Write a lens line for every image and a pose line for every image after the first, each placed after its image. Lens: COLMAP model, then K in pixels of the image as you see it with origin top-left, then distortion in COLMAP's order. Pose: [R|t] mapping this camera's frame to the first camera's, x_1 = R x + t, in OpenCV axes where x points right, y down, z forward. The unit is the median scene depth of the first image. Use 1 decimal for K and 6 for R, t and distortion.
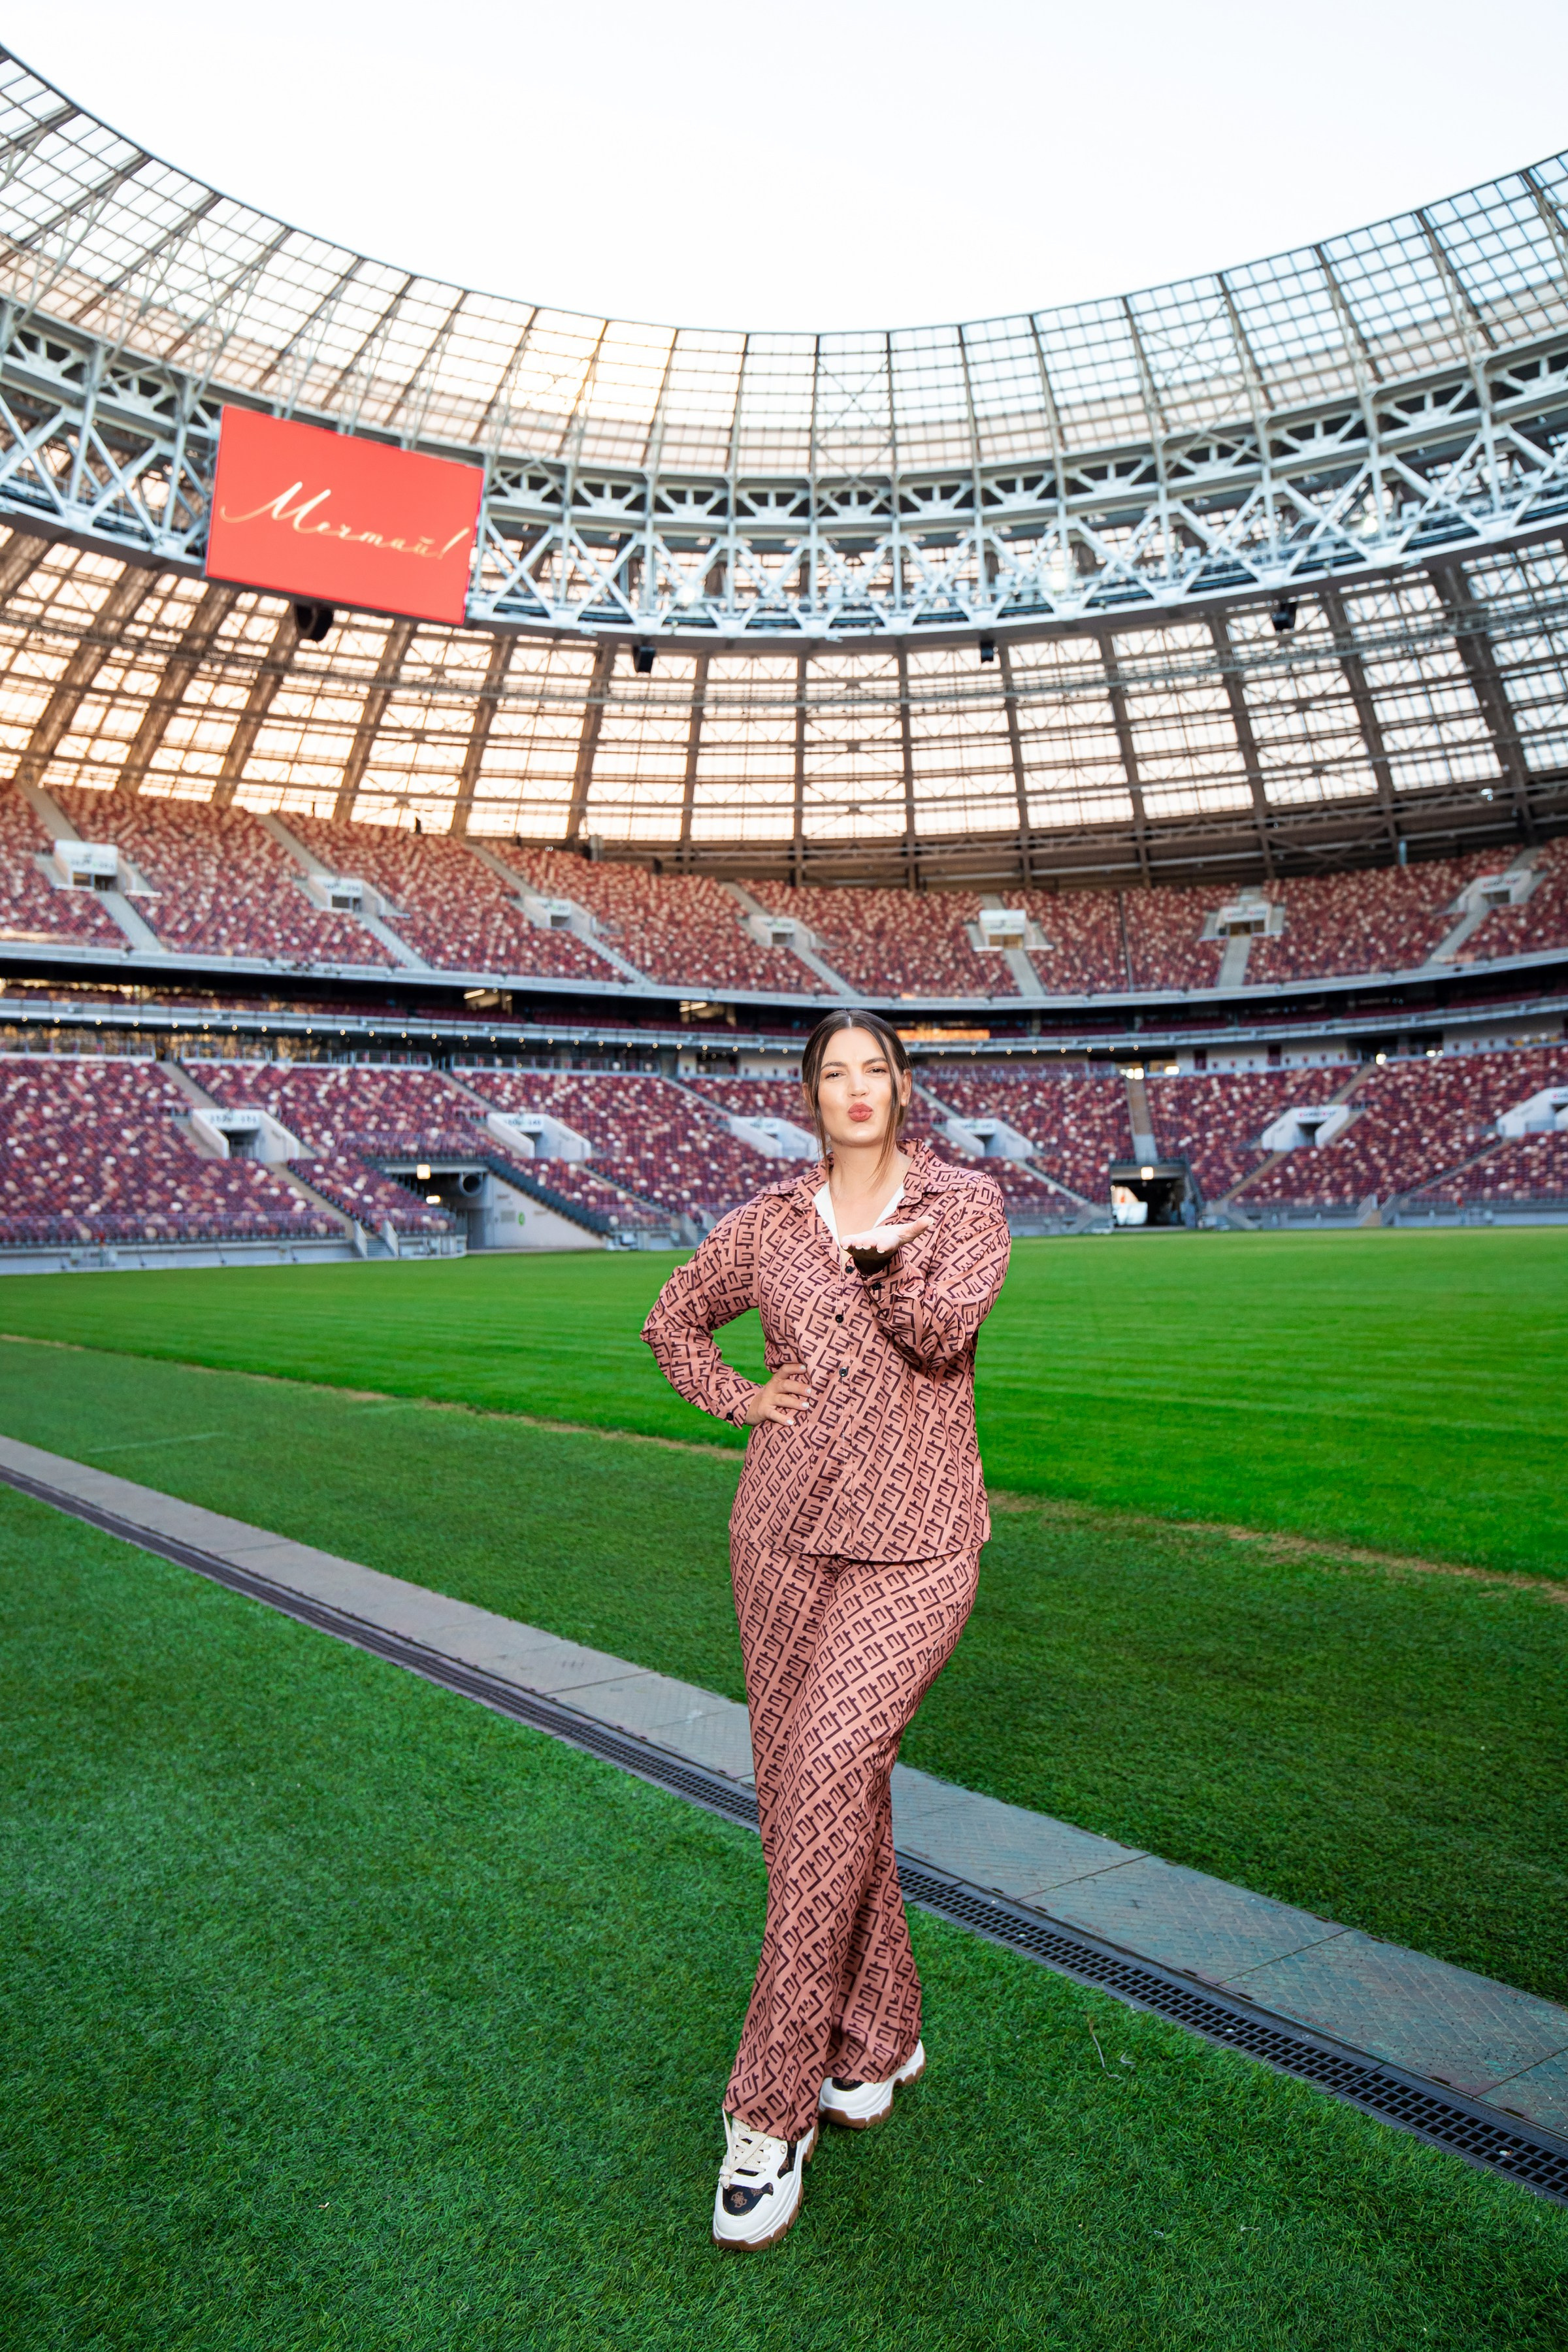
lens RADIAL K [[1757.4, 0, 781.7], [0, 1757.4, 1175.8], [0, 0, 1]] dist [0.009861, 0.006977]
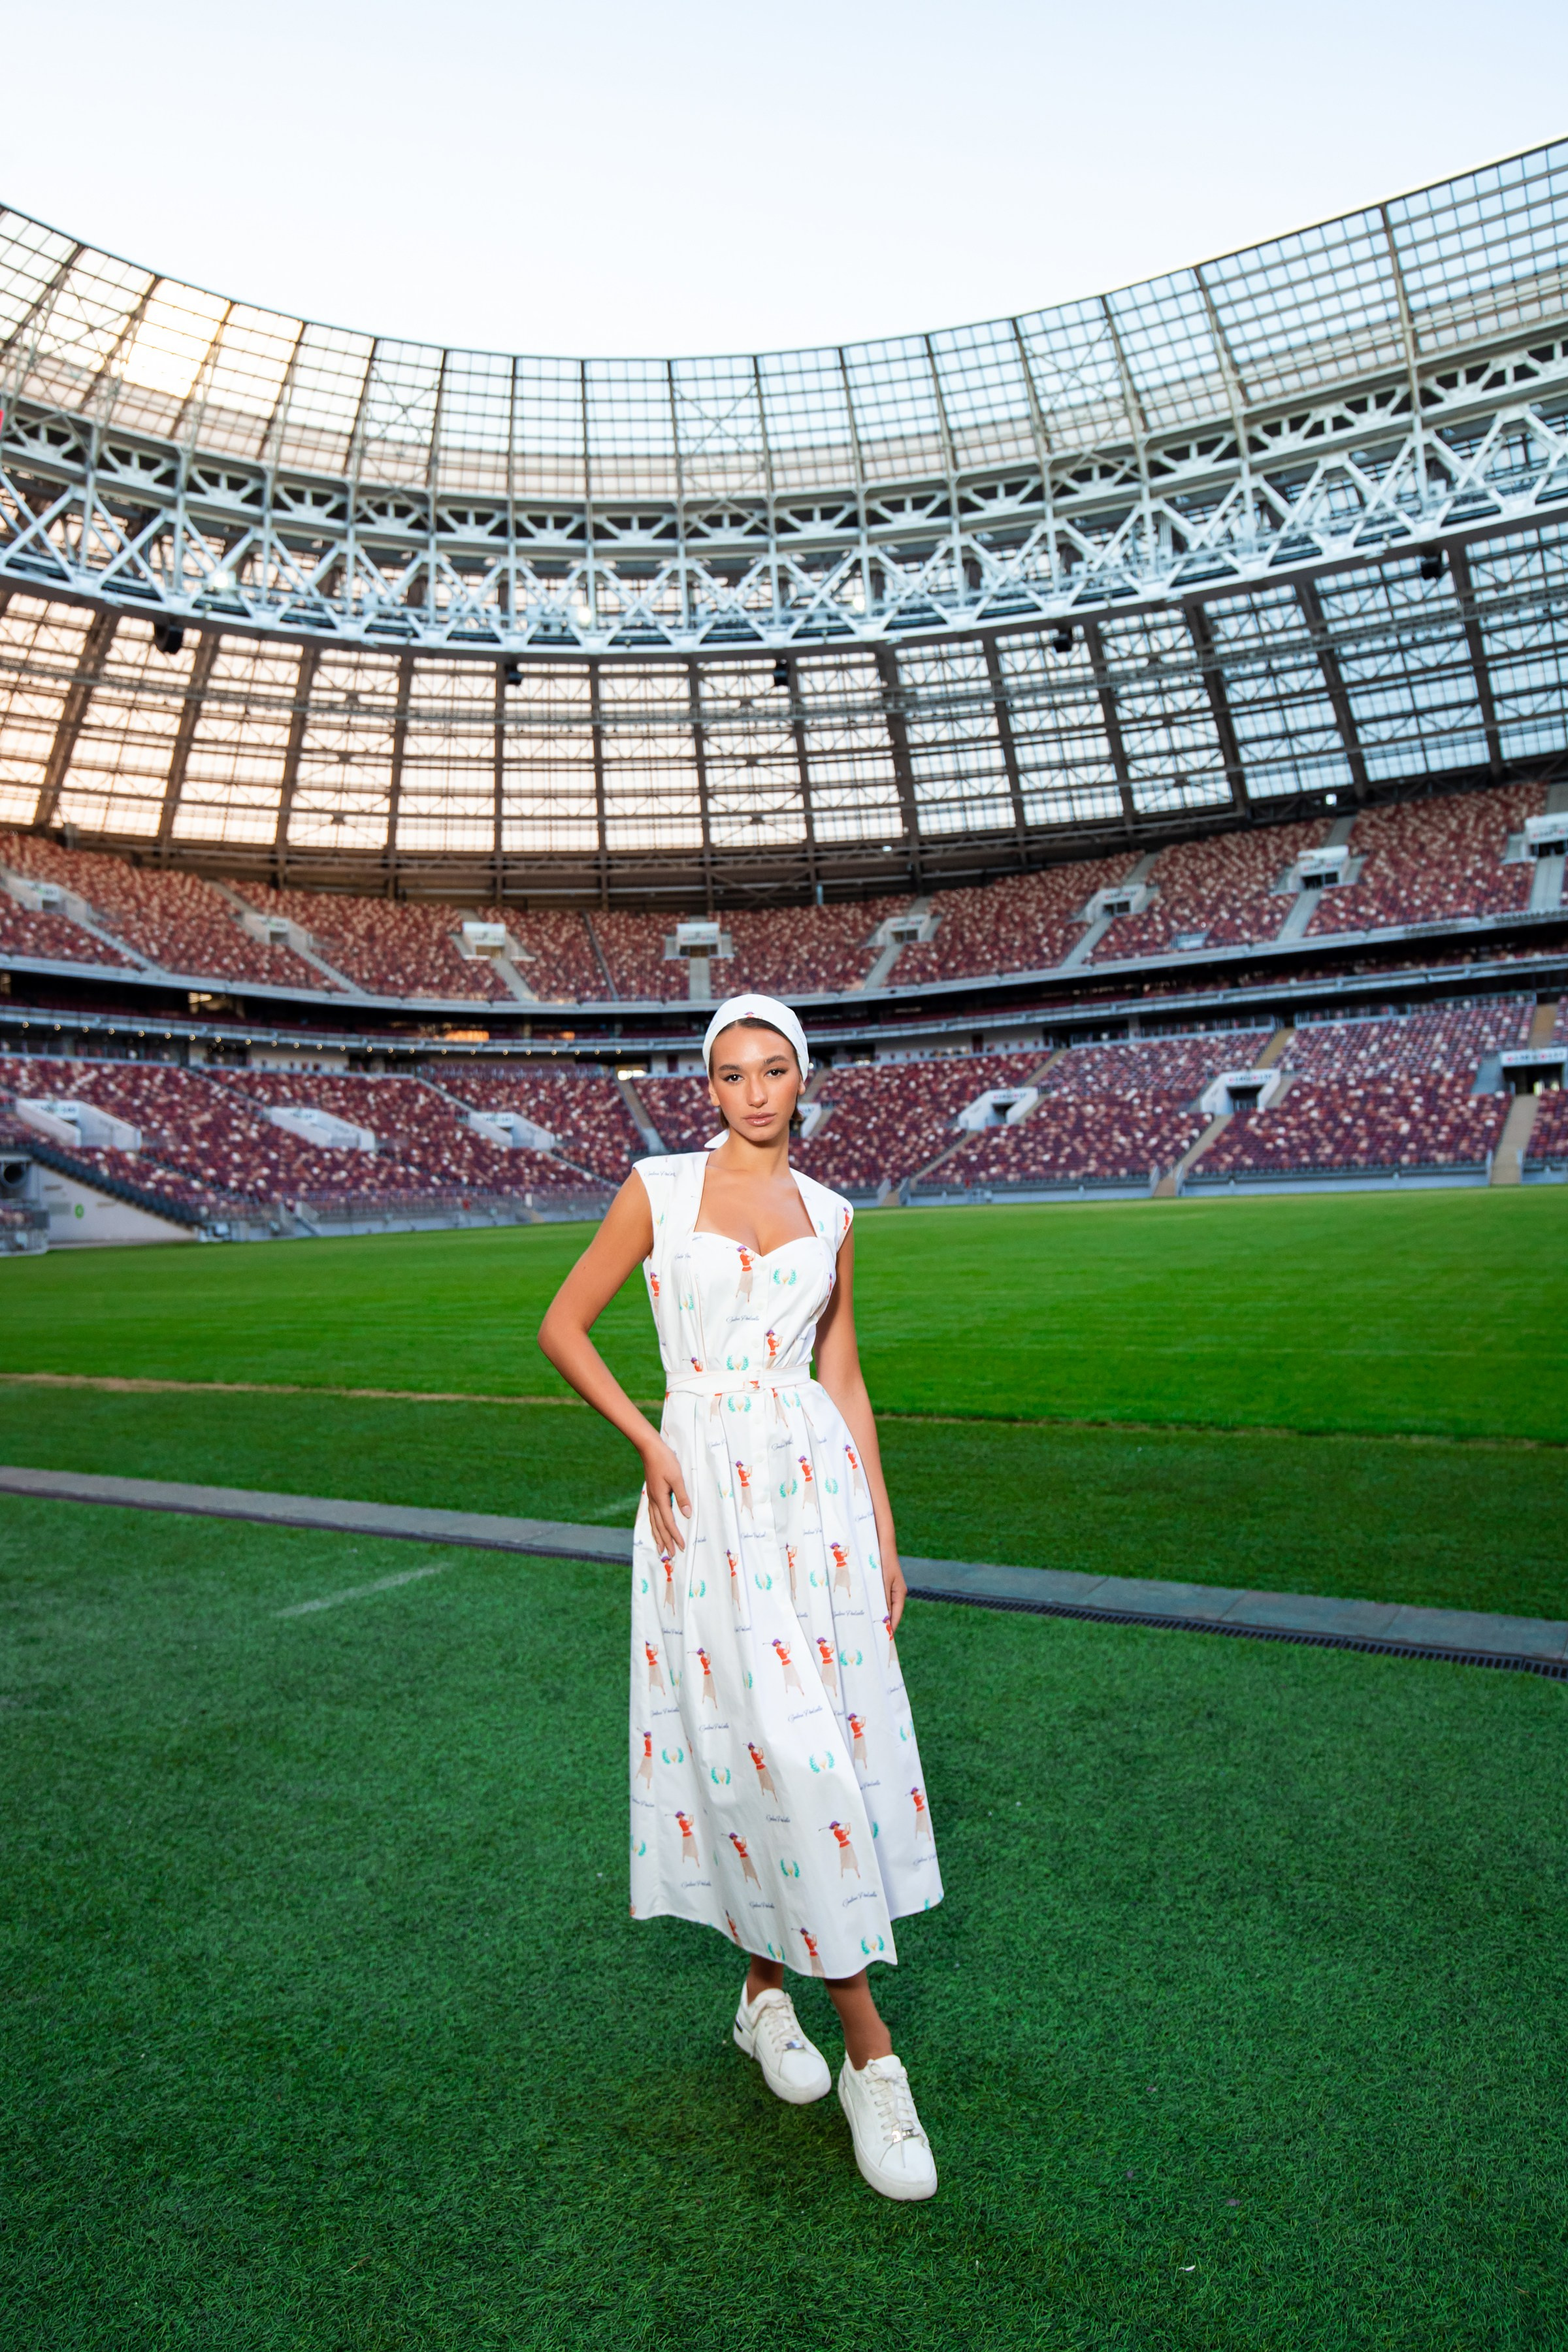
lens RADIAL K [[1503.3, 0, 779.1], [0, 1503.3, 1174.2], [0, 0, 1]] dist [-0.007272, 0.002306]
pose [[0.920457, -0.006373, 0.390791, -0.087155], [0.006063, 0.999980, 0.002027, 0.004140], [-0.390796, 0.000503, 0.920477, 0.090555]]
